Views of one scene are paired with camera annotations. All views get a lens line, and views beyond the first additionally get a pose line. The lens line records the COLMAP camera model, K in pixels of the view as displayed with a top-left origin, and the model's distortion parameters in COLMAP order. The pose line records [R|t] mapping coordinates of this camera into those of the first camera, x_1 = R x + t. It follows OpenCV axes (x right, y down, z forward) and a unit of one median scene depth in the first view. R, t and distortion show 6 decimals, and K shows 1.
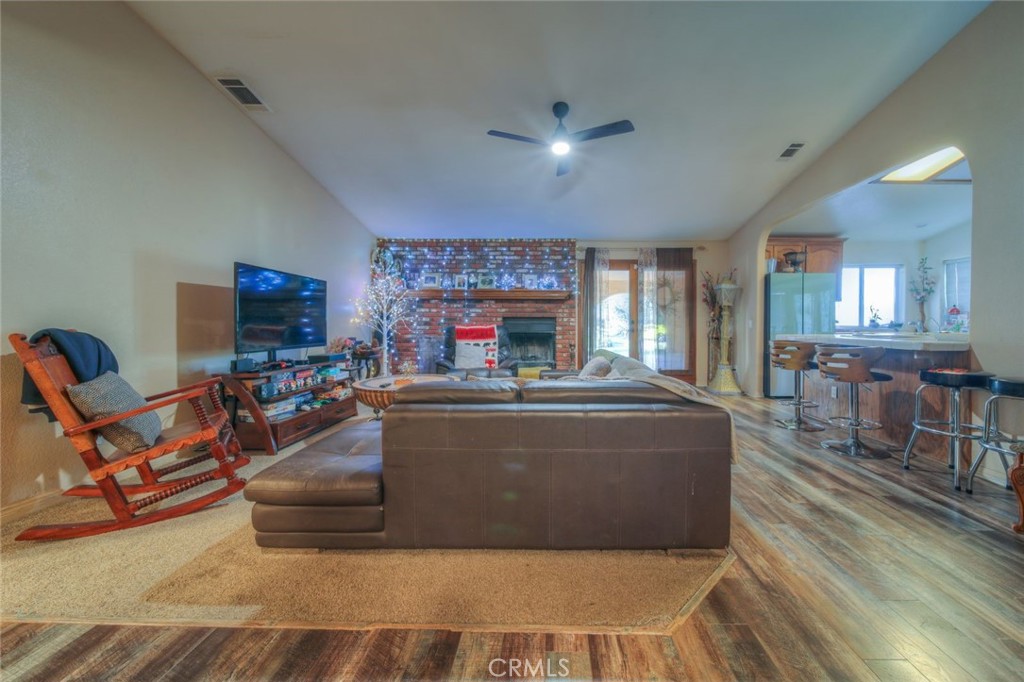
lens RADIAL K [[364.5, 0, 547.5], [0, 364.5, 333.3], [0, 0, 1]] dist [0.000194, -0.001385]
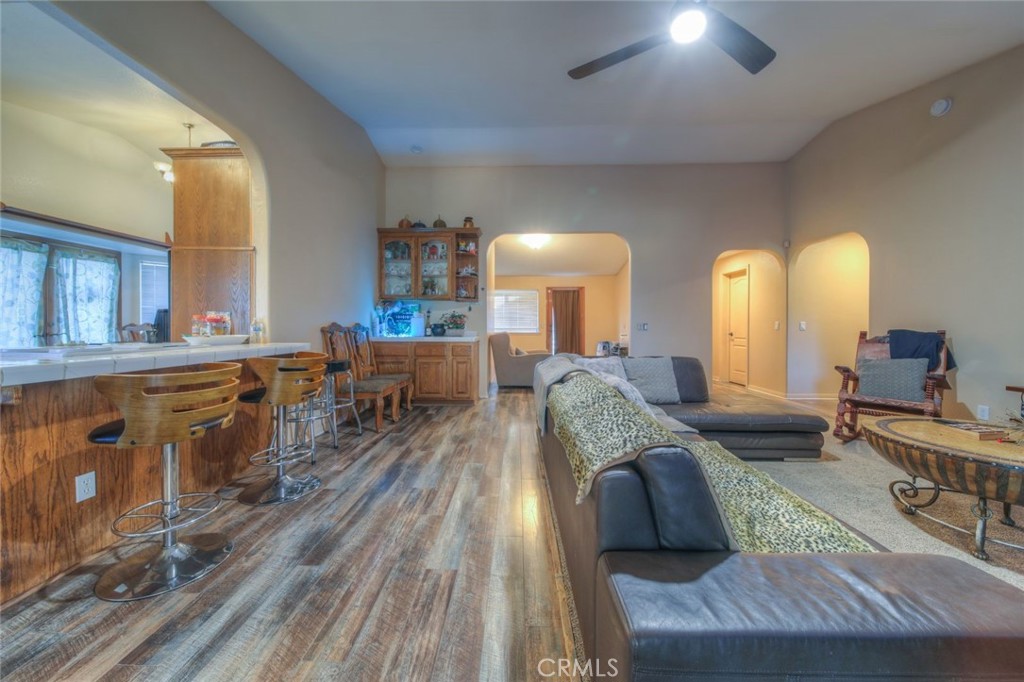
lens RADIAL K [[364.5, 0, 510.0], [0, 364.5, 330.8], [0, 0, 1]] dist [0.000194, -0.001385]
pose [[-0.999996, -0.001817, 0.002221, 0.186754], [-0.001721, 0.999097, 0.042464, -0.026307], [-0.002296, 0.042460, -0.999096, 0.916192]]
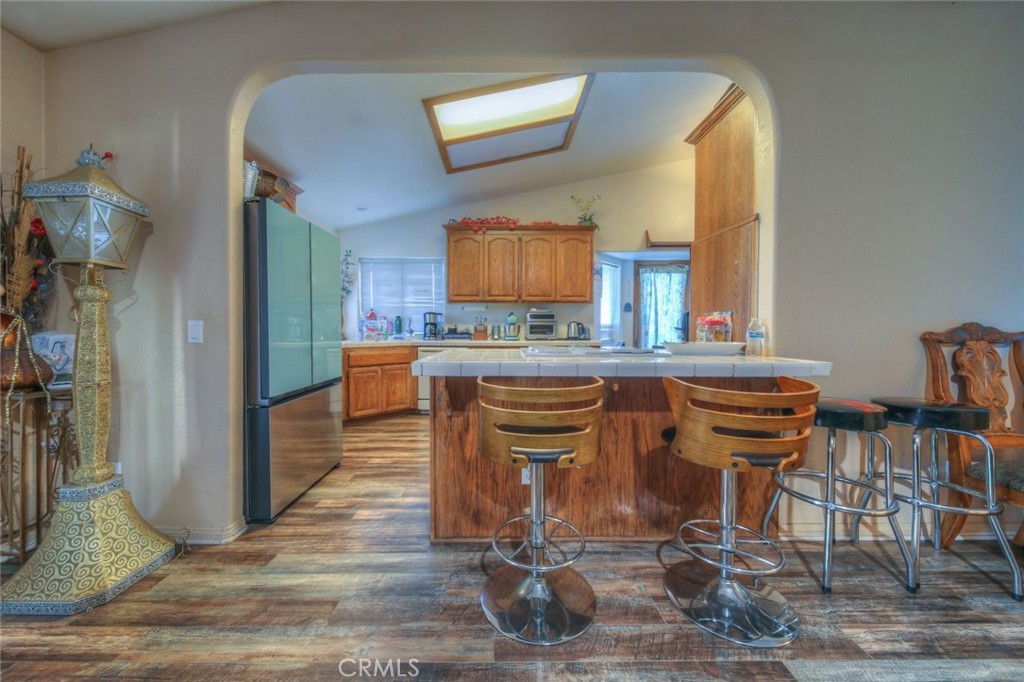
lens RADIAL K [[364.5, 0, 501.1], [0, 364.5, 334.2], [0, 0, 1]] dist [0.000194, -0.001385]
pose [[-0.021017, -0.015033, 0.999666, 0.201299], [0.028055, 0.999484, 0.015620, -0.019594], [-0.999385, 0.028374, -0.020584, 0.673291]]
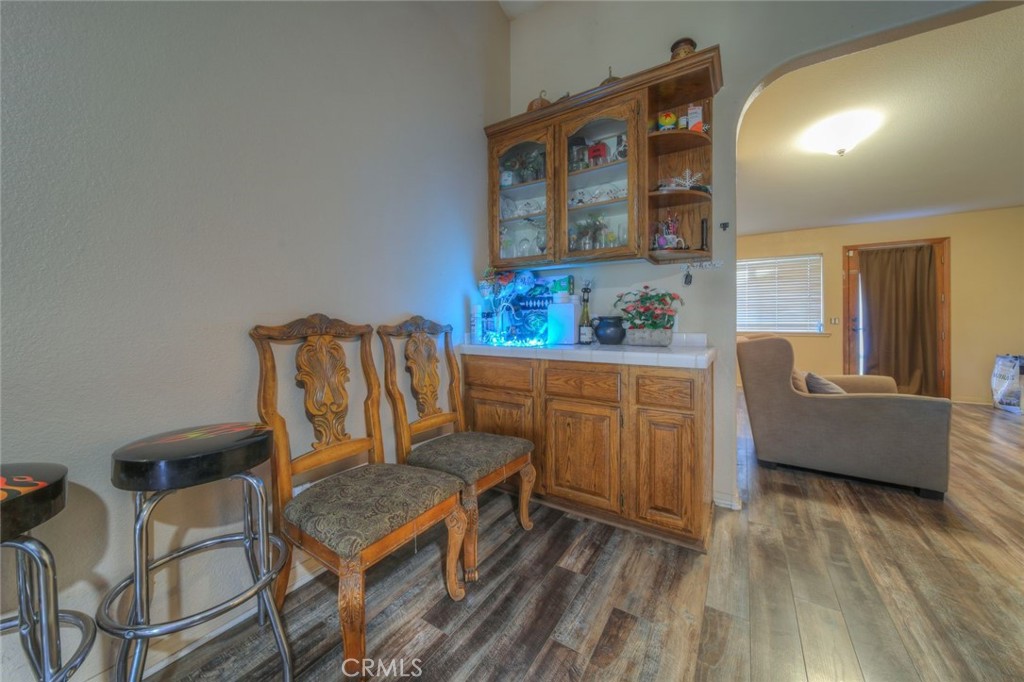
lens RADIAL K [[364.5, 0, 508.7], [0, 364.5, 324.1], [0, 0, 1]] dist [0.000194, -0.001385]
pose [[-0.849795, 0.000790, 0.527113, 0.248762], [0.019899, 0.999334, 0.030581, -0.011373], [-0.526738, 0.036477, -0.849245, 0.415242]]
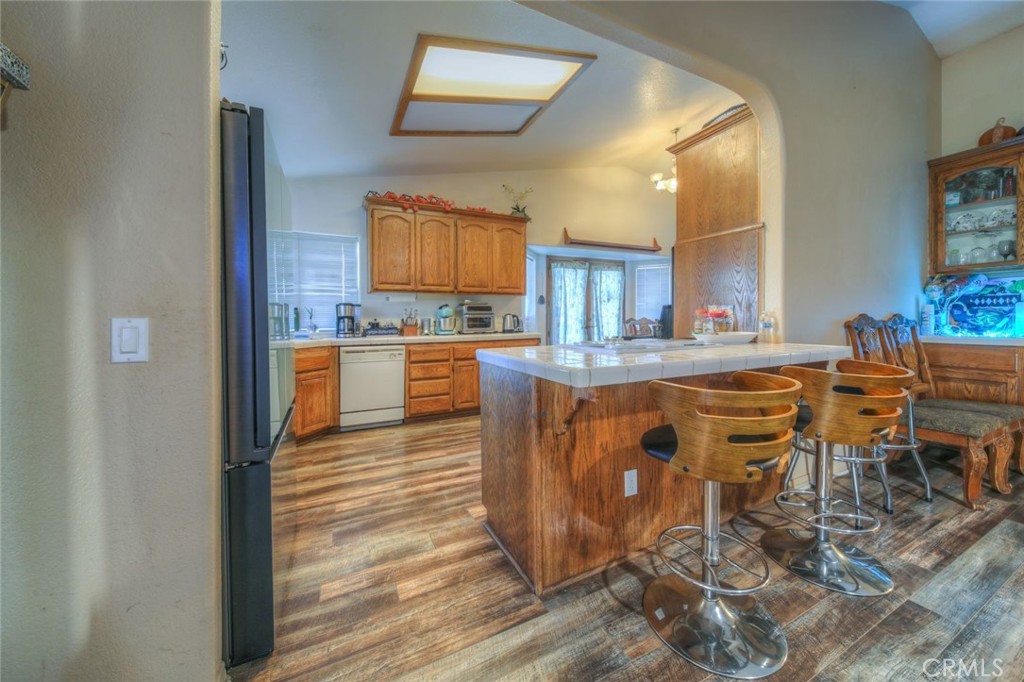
lens RADIAL K [[364.5, 0, 511.1], [0, 364.5, 323.6], [0, 0, 1]] dist [0.000194, -0.001385]
pose [[-0.456016, -0.005187, 0.889957, 0.302198], [0.037421, 0.998987, 0.024997, -0.028737], [-0.889185, 0.044703, -0.455360, 0.850682]]
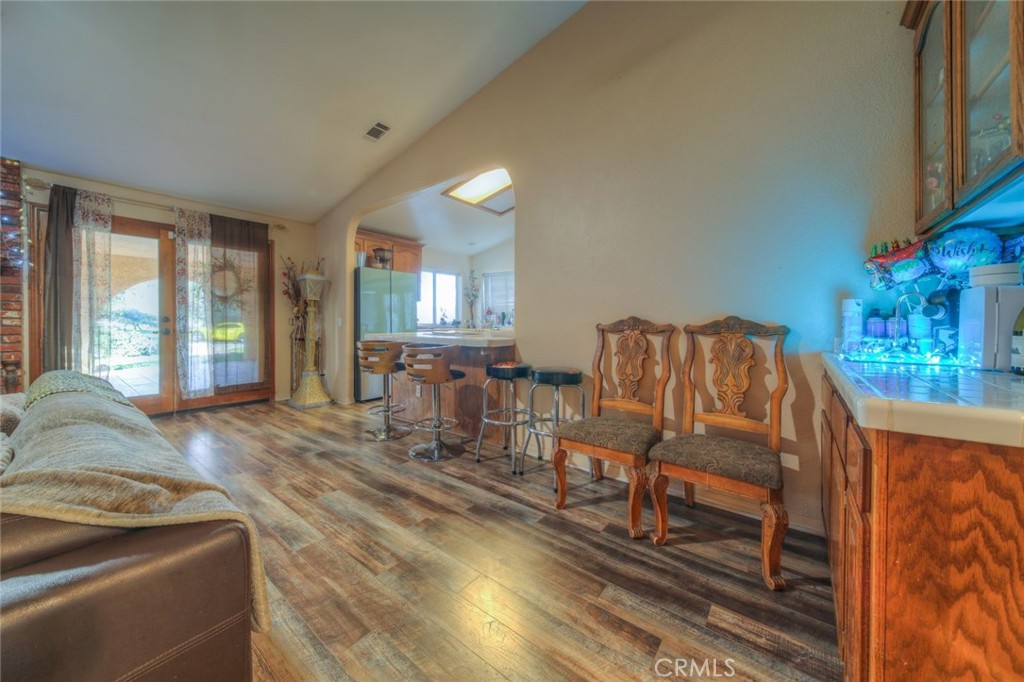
lens RADIAL K [[364.5, 0, 507.3], [0, 364.5, 315.4], [0, 0, 1]] dist [0.000194, -0.001385]
pose [[0.607203, 0.012312, 0.794452, 0.093310], [0.021238, 0.999271, -0.031718, -0.004625], [-0.794263, 0.036132, 0.606499, 0.130295]]
